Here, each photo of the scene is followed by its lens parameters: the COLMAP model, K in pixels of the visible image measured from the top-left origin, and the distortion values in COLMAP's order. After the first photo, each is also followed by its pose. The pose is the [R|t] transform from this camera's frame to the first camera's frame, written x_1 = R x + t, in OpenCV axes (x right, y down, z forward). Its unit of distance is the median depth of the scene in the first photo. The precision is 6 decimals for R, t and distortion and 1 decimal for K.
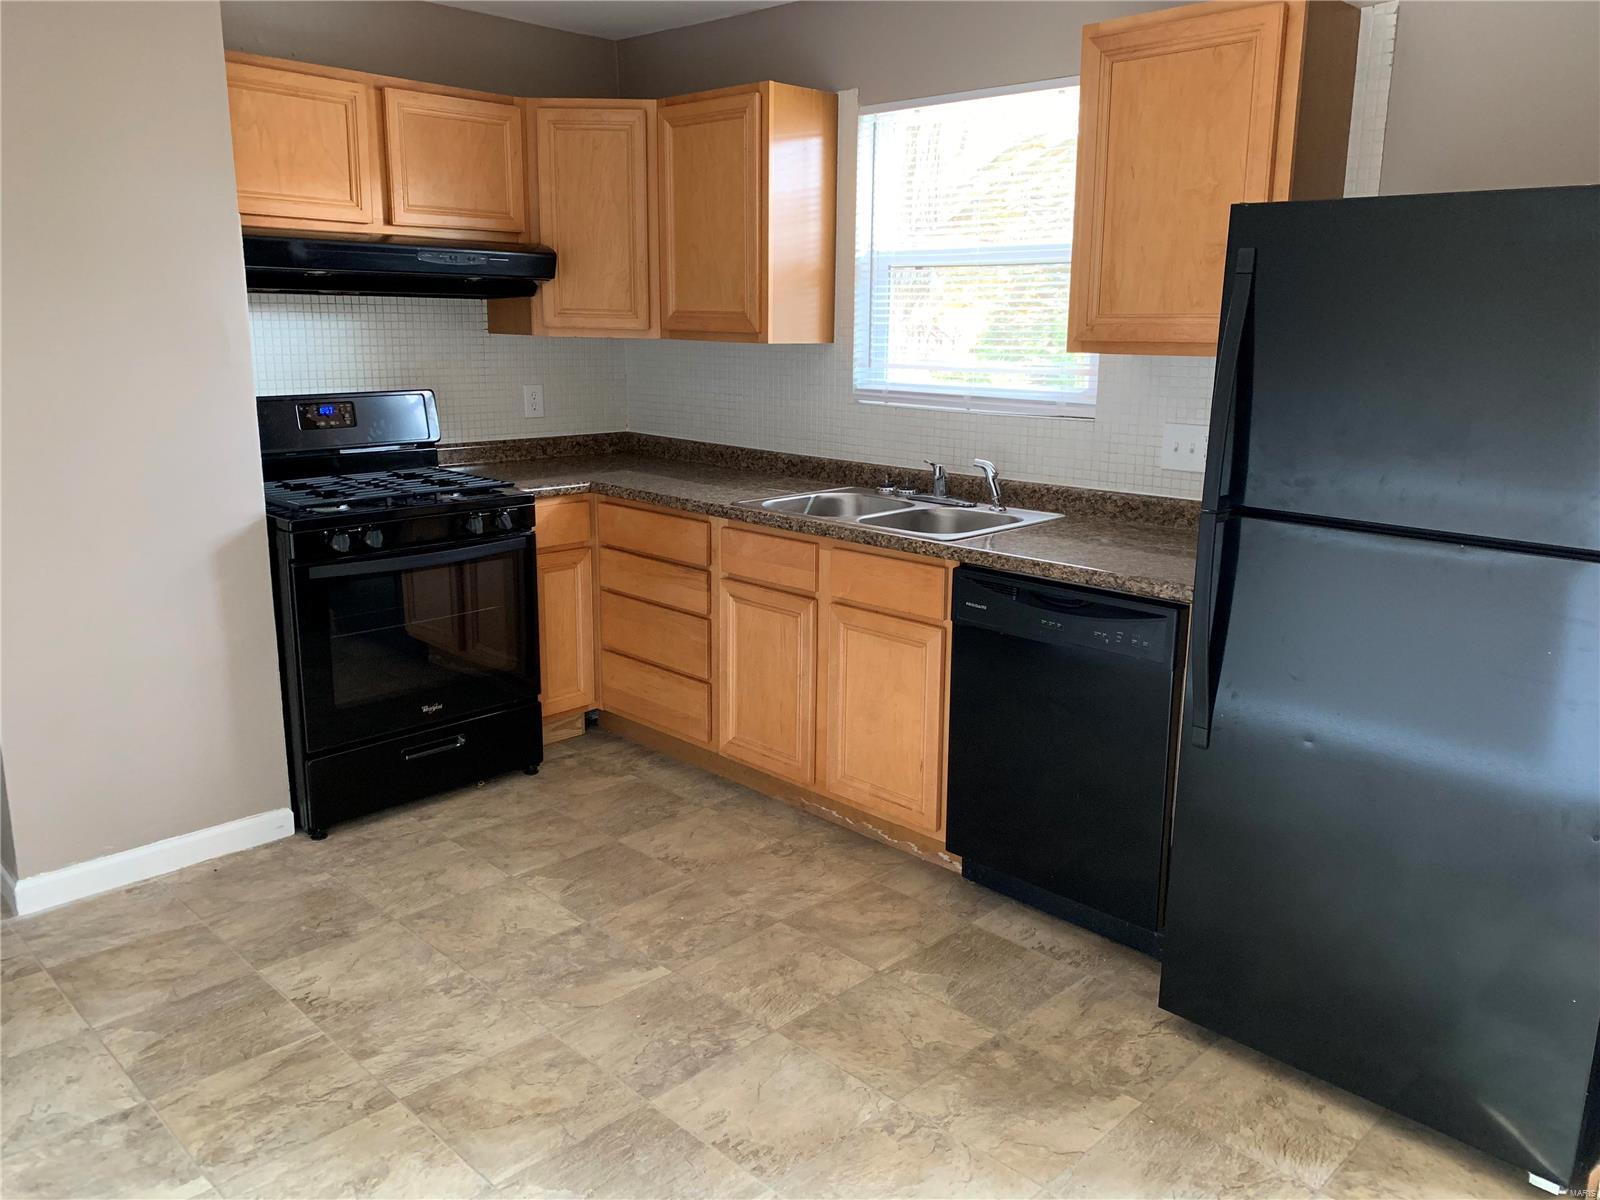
lens RADIAL K [[1248.2, 0, 816.6], [0, 1248.2, 578.5], [0, 0, 1]] dist [0.059307, -0.043694]
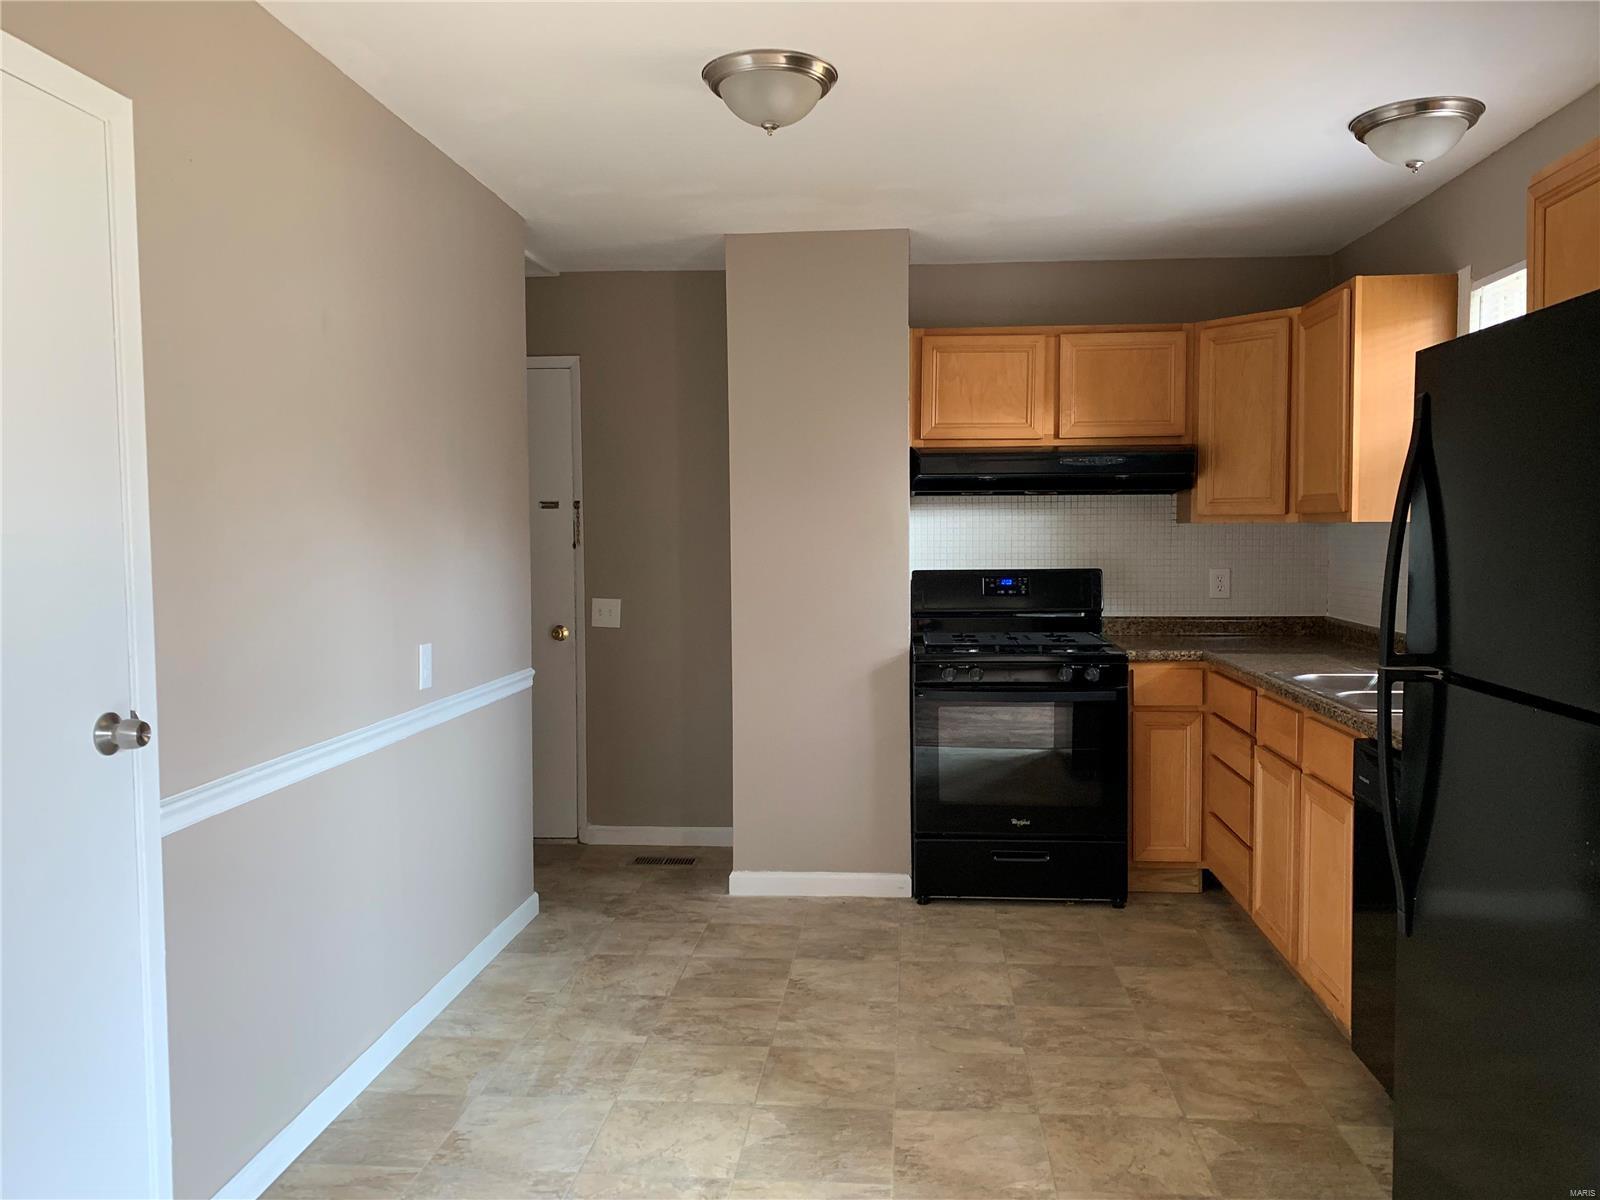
lens RADIAL K [[1248.2, 0, 809.9], [0, 1248.2, 591.4], [0, 0, 1]] dist [0.059307, -0.043694]
pose [[0.643572, 0.023158, -0.765035, 0.498964], [-0.147913, 0.984463, -0.094629, 0.028980], [0.750957, 0.174059, 0.636998, 0.041014]]
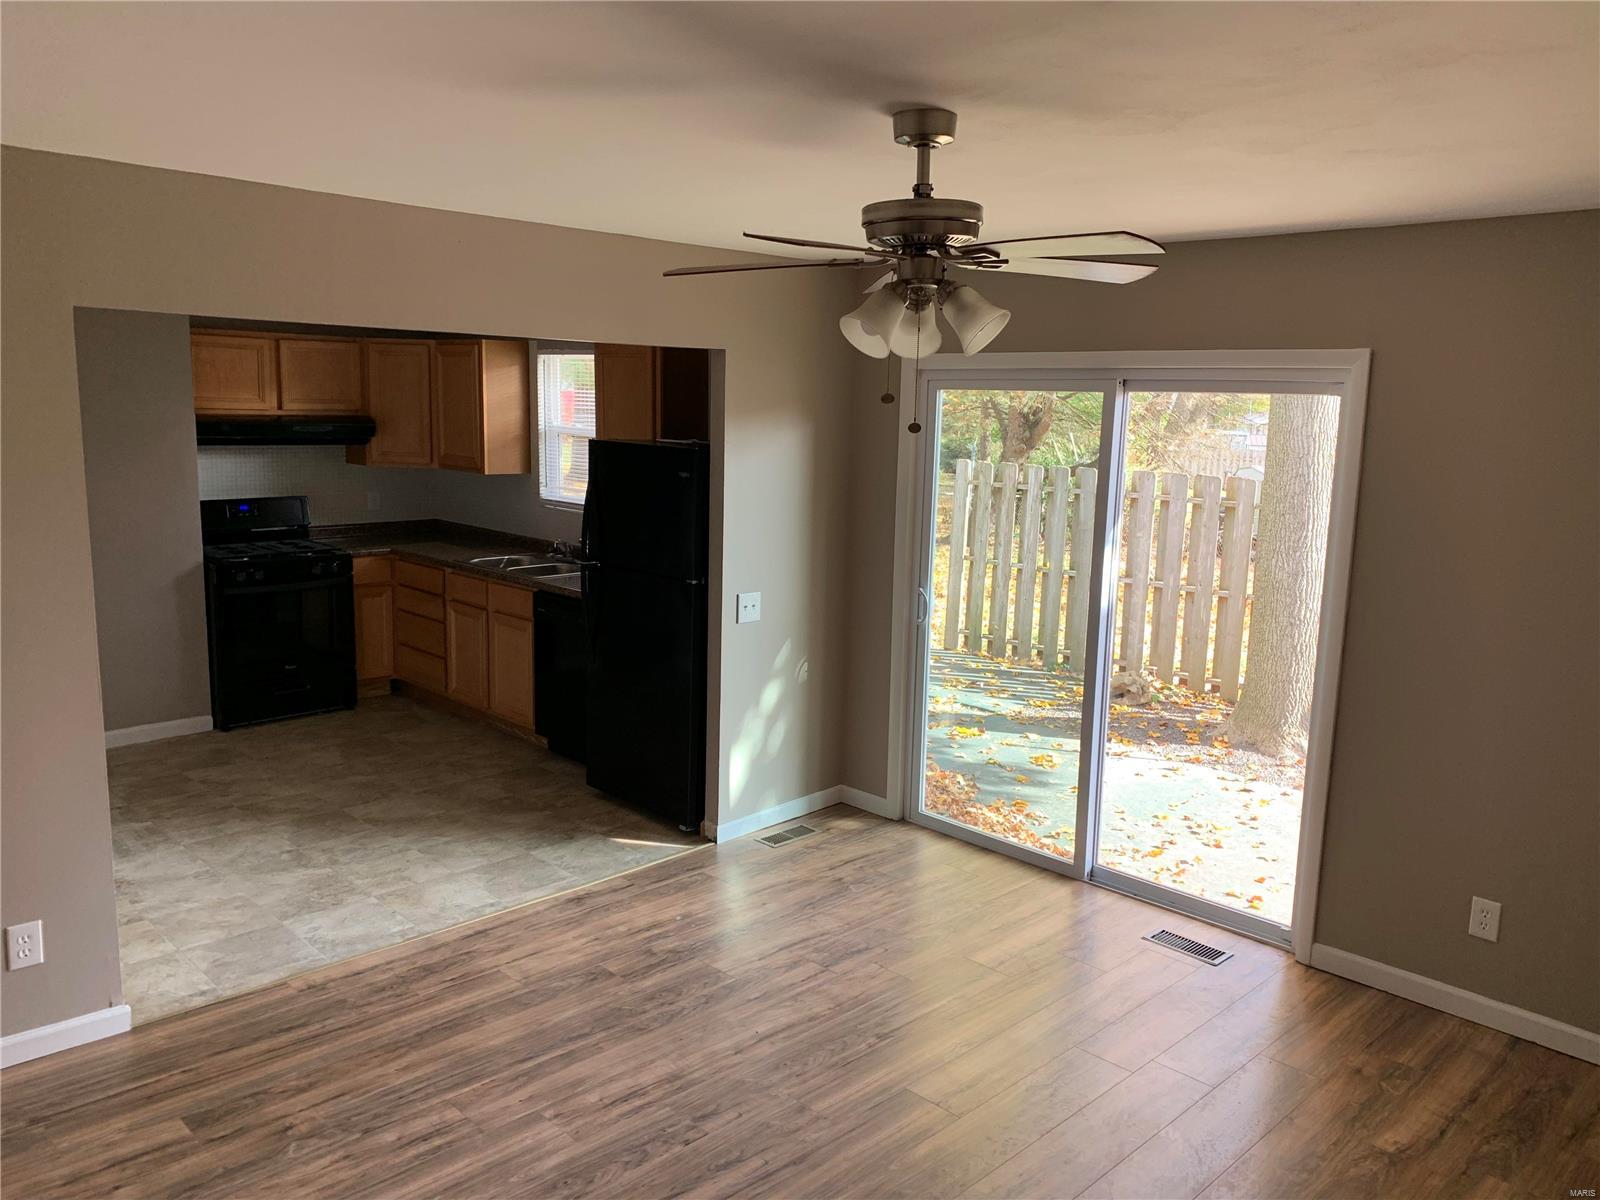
lens RADIAL K [[1248.2, 0, 802.9], [0, 1248.2, 587.5], [0, 0, 1]] dist [0.059307, -0.043694]
pose [[0.999711, 0.015039, -0.018770, 0.508237], [-0.016072, 0.998293, -0.056150, 0.080616], [0.017894, 0.056435, 0.998246, -0.897447]]
